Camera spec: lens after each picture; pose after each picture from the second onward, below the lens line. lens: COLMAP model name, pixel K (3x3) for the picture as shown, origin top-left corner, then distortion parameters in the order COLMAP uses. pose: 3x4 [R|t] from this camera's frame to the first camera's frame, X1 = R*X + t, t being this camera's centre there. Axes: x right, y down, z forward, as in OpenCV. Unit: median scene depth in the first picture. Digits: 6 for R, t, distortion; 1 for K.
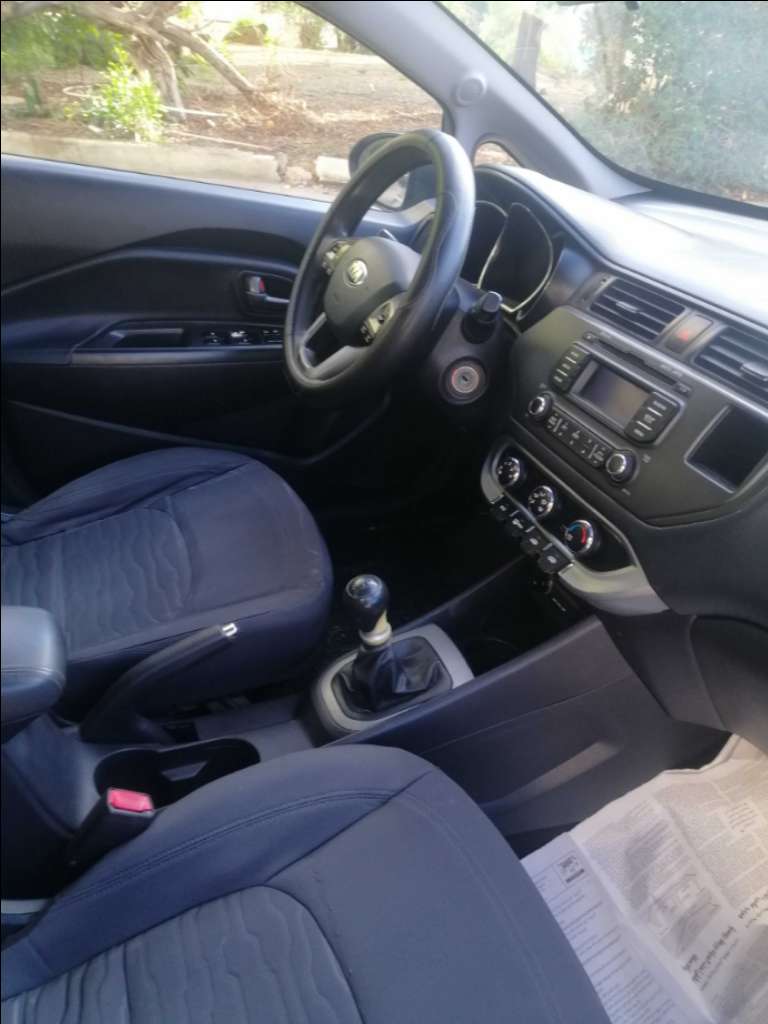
lens RADIAL K [[739.0, 0, 384.0], [0, 739.0, 512.0], [0, 0, 1]] dist [-0.000936, -0.005513]
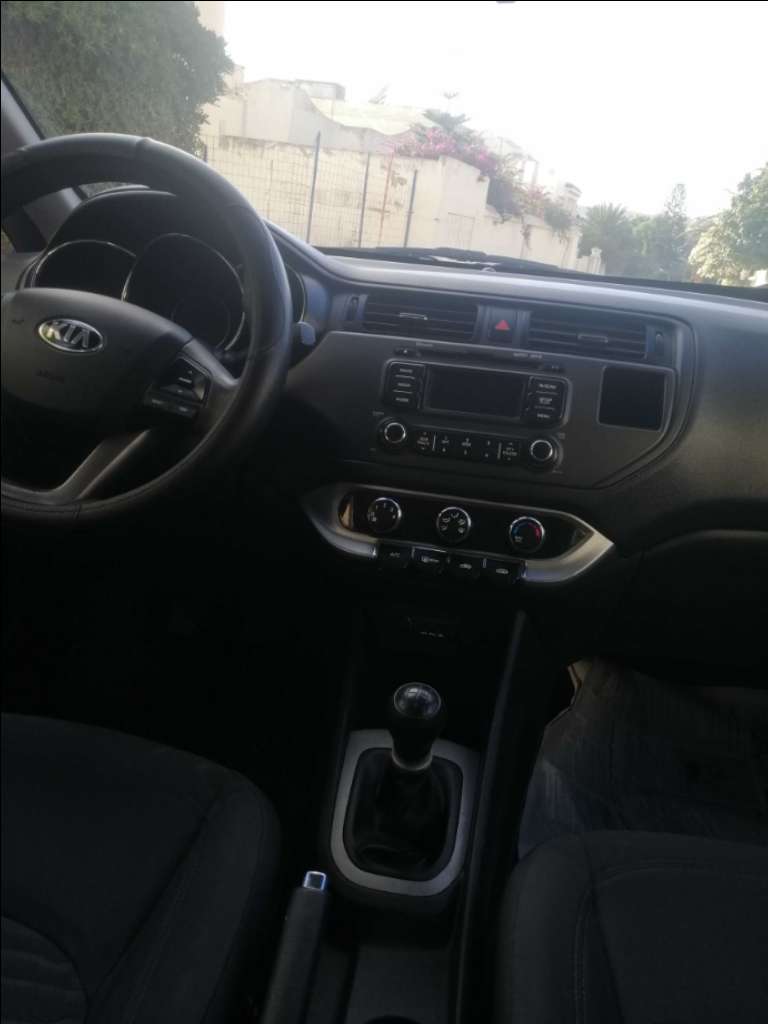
lens RADIAL K [[739.0, 0, 384.0], [0, 739.0, 512.0], [0, 0, 1]] dist [-0.000936, -0.005513]
pose [[0.524326, -0.320527, 0.788888, -0.576240], [0.396950, 0.911632, 0.106570, -0.166332], [-0.753335, 0.257272, 0.605226, 0.518386]]
